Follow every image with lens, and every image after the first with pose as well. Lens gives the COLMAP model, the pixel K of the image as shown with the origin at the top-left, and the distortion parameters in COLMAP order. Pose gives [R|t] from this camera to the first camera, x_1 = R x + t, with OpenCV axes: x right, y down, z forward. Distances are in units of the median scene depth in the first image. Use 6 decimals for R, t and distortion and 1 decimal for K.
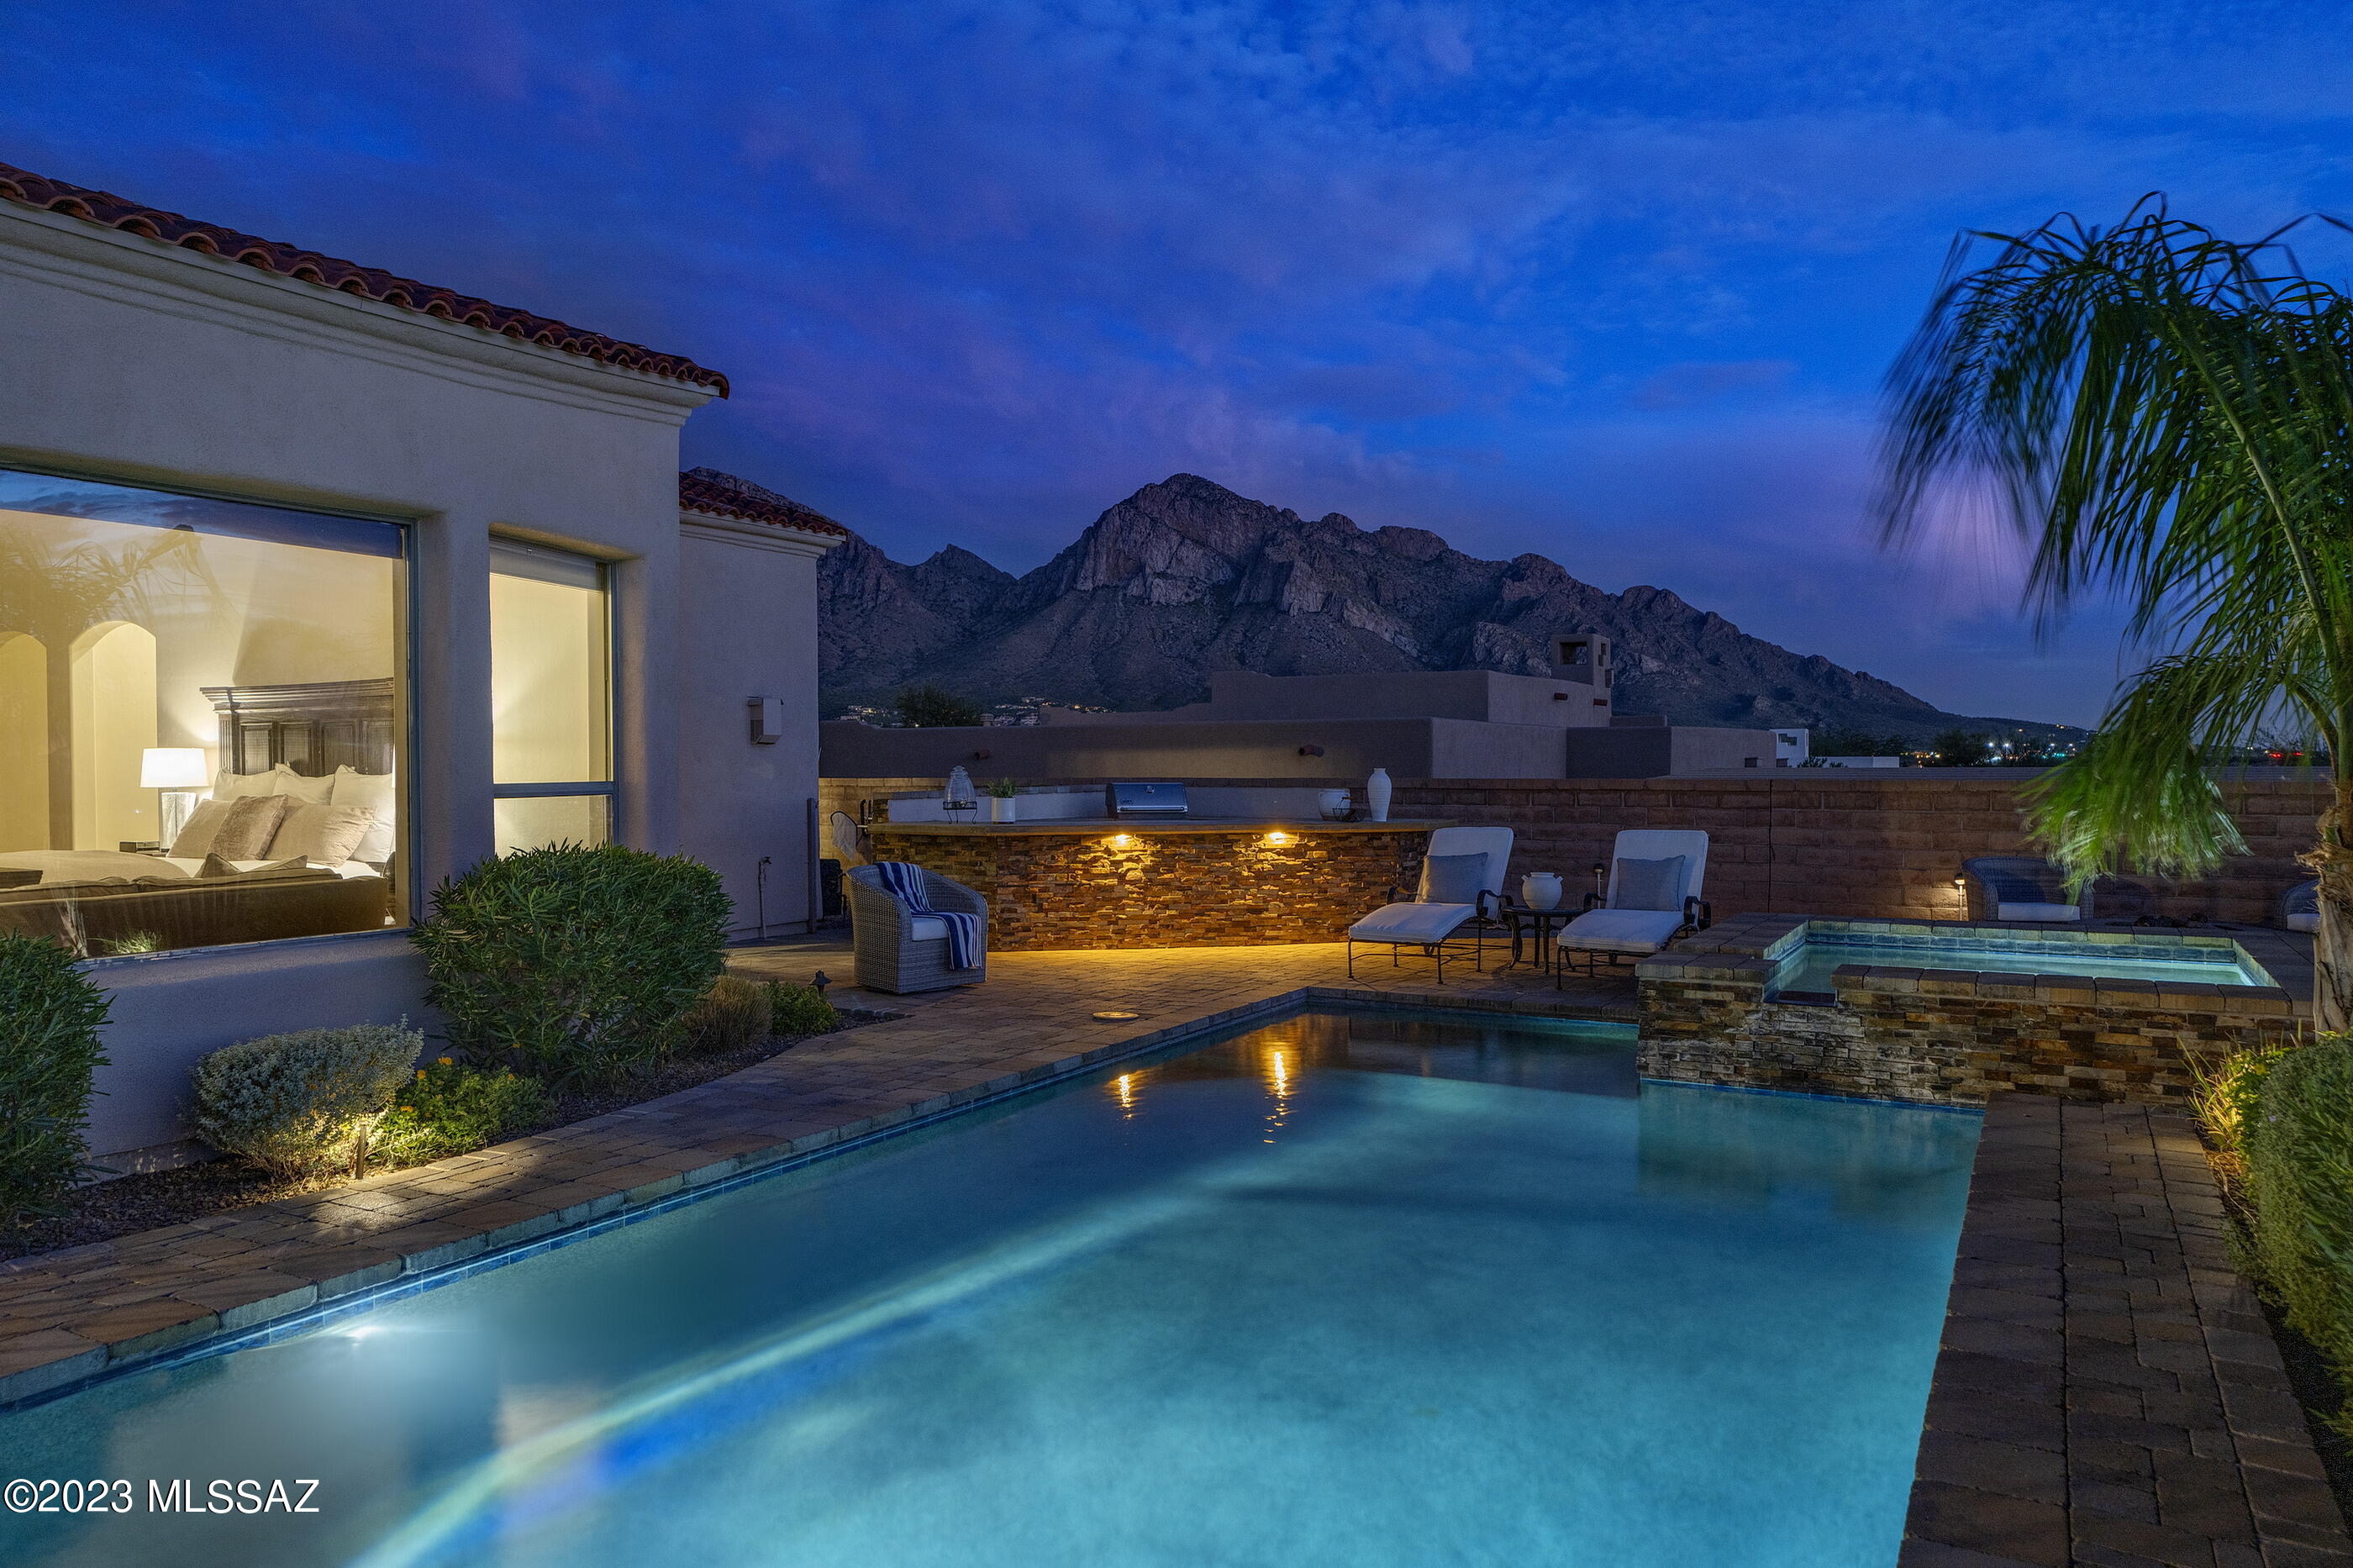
lens RADIAL K [[1620.5, 0, 1176.5], [0, 1620.5, 784.0], [0, 0, 1]] dist [0.000070, -0.000518]
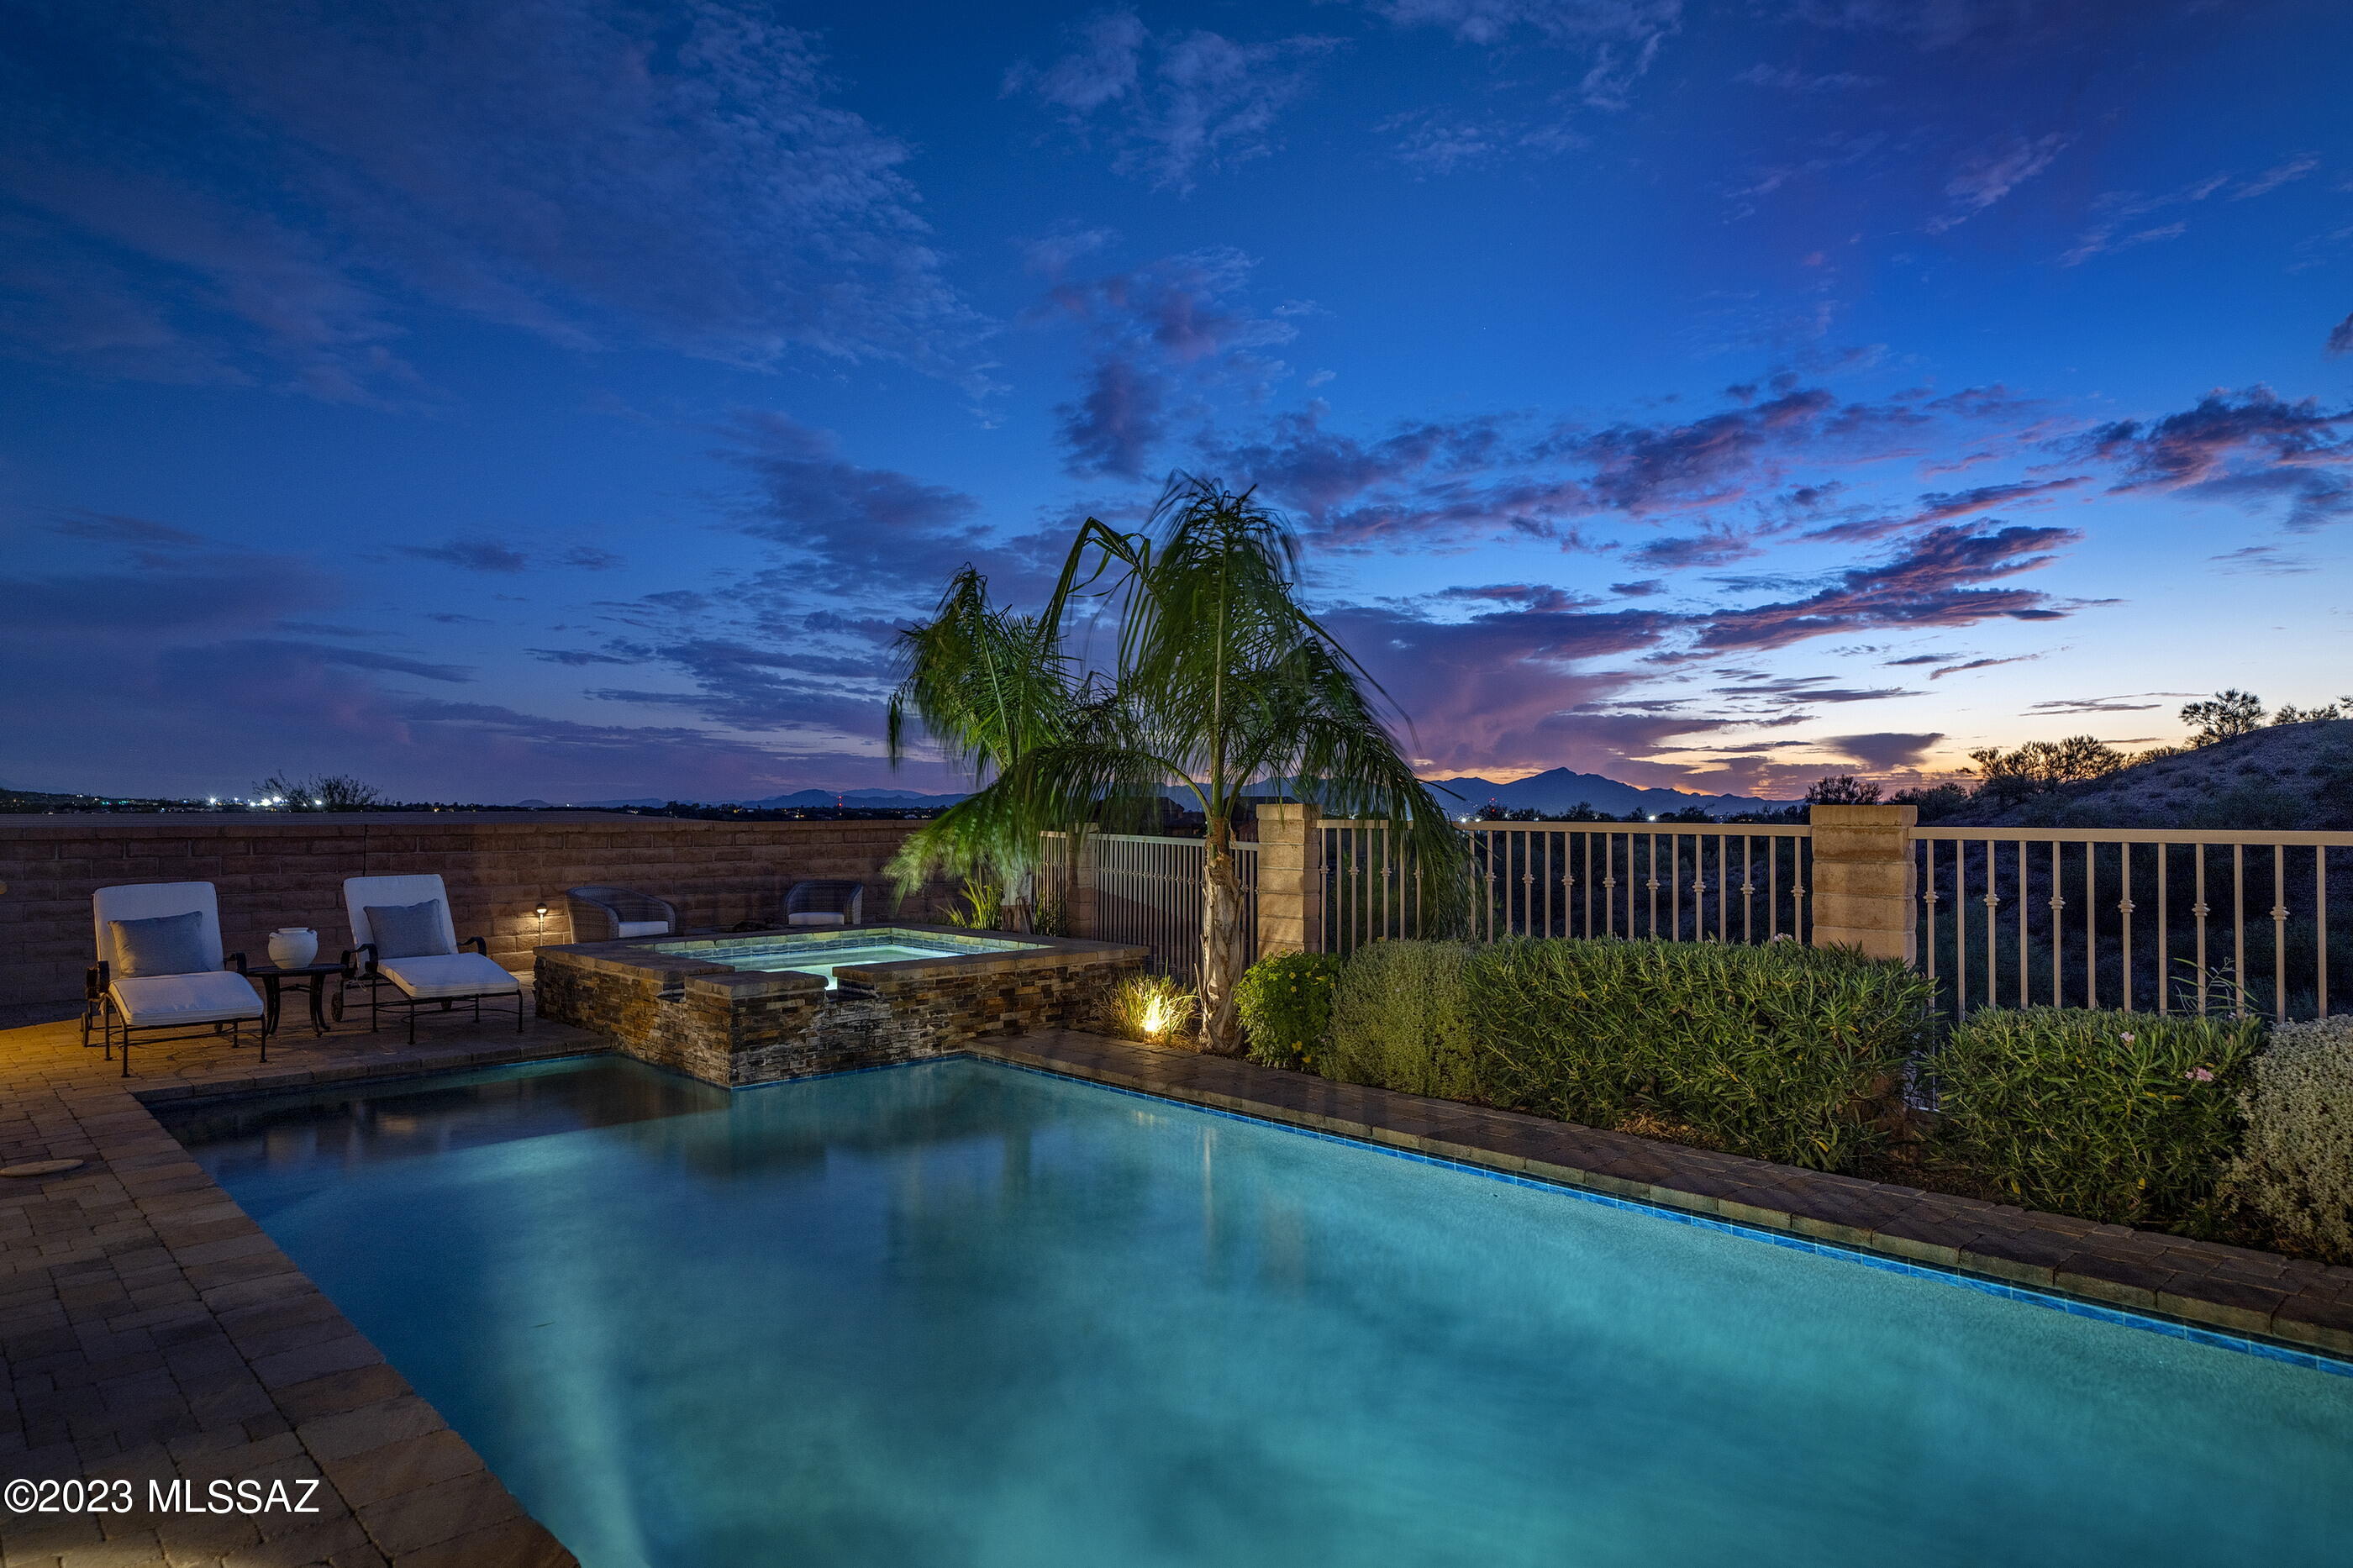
lens RADIAL K [[1429.3, 0, 1176.5], [0, 1429.3, 784.0], [0, 0, 1]] dist [0.002703, 0.000714]
pose [[0.296070, 0.017370, 0.955008, -0.577519], [0.012378, 0.999681, -0.022019, -0.003710], [-0.955086, 0.018340, 0.295761, 0.410219]]
